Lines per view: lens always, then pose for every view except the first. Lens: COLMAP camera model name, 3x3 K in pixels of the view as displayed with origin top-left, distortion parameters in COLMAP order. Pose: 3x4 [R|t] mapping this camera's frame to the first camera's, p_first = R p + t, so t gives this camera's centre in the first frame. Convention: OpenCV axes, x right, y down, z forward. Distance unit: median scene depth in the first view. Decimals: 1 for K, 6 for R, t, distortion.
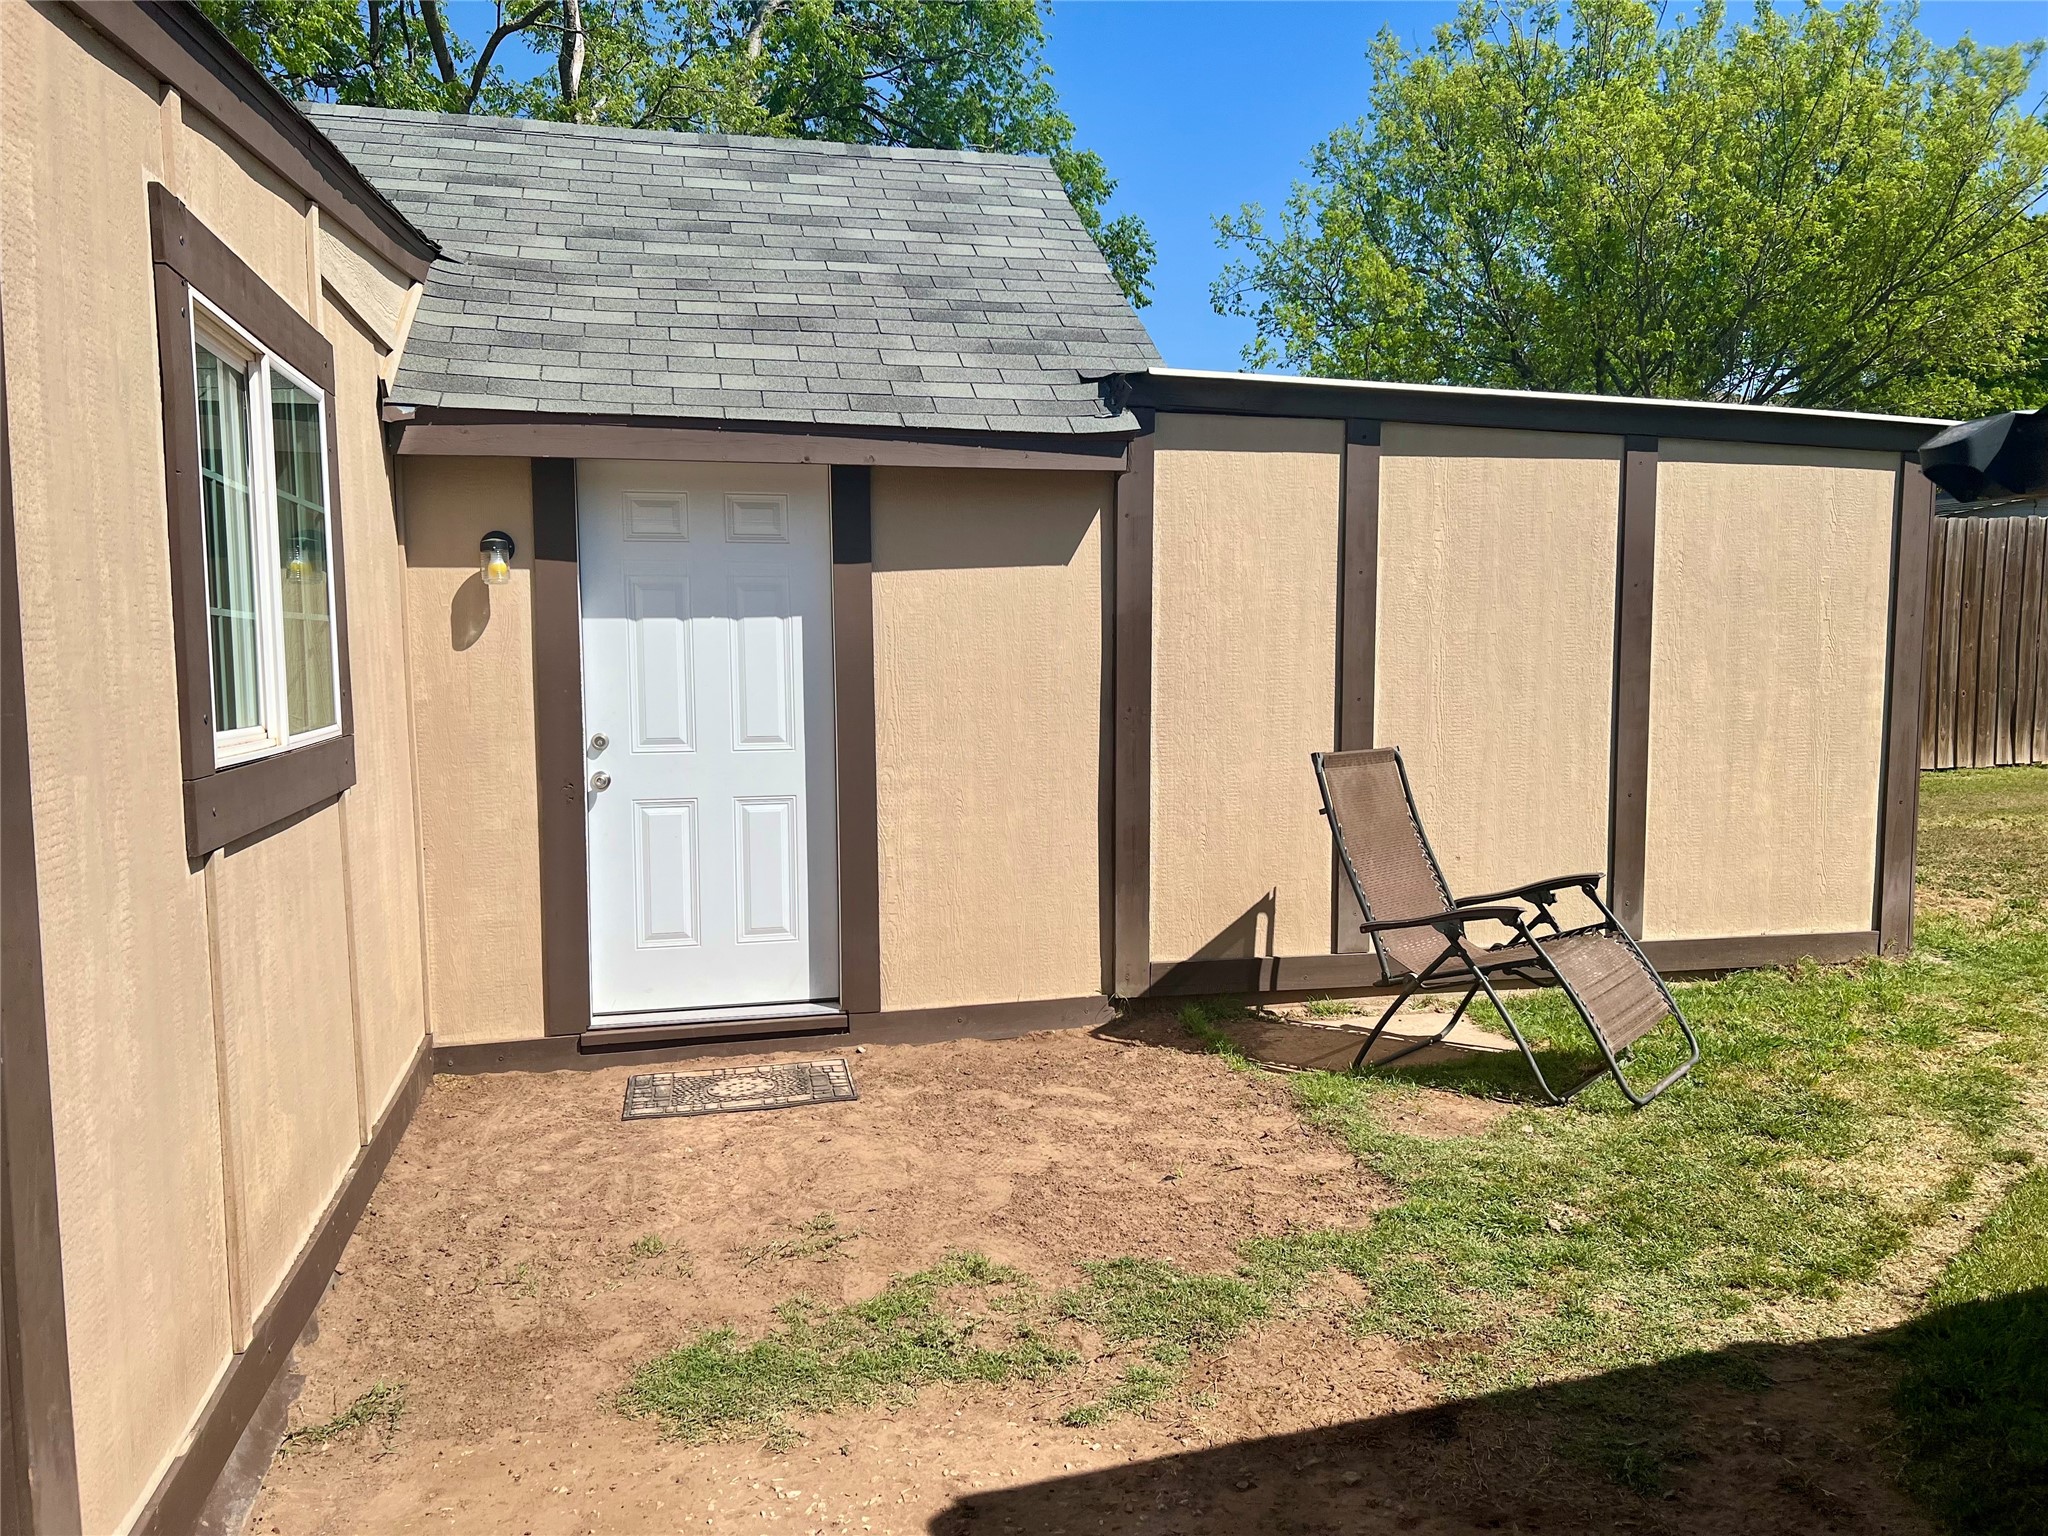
lens RADIAL K [[1530.6, 0, 1025.0], [0, 1530.6, 774.2], [0, 0, 1]] dist [0.026078, -0.023391]
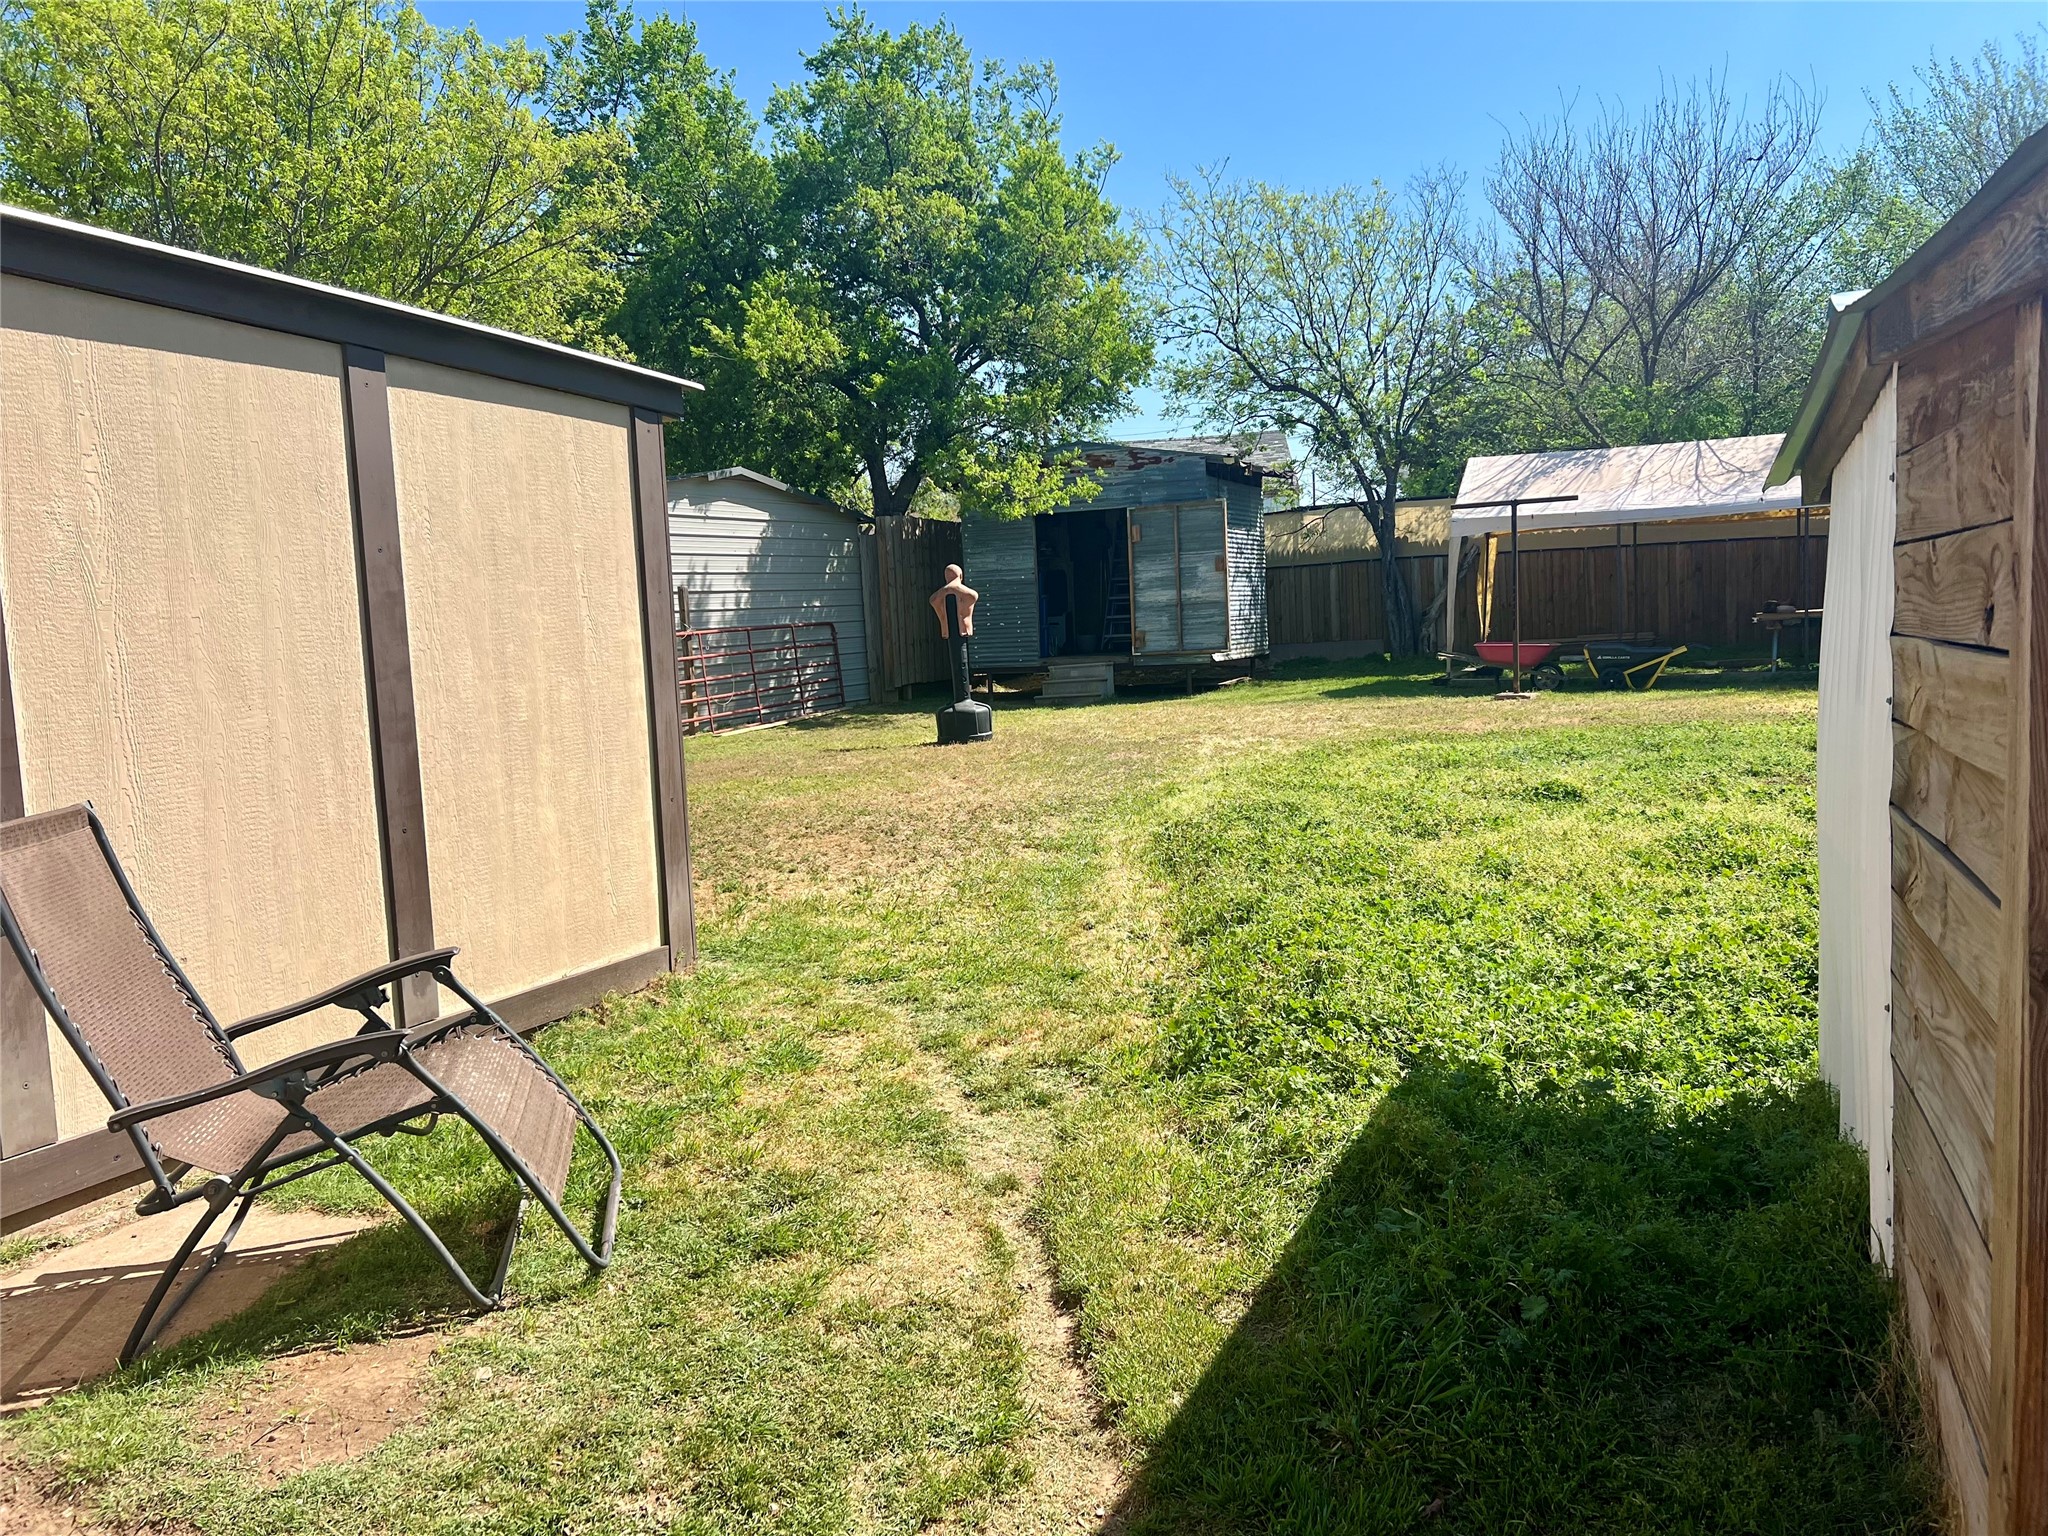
lens RADIAL K [[1530.6, 0, 1027.3], [0, 1530.6, 779.9], [0, 0, 1]] dist [0.026078, -0.023391]
pose [[0.607327, -0.102728, 0.787782, -0.009830], [0.106360, 0.993192, 0.047517, -0.014618], [-0.787300, 0.054930, 0.614118, 0.305459]]
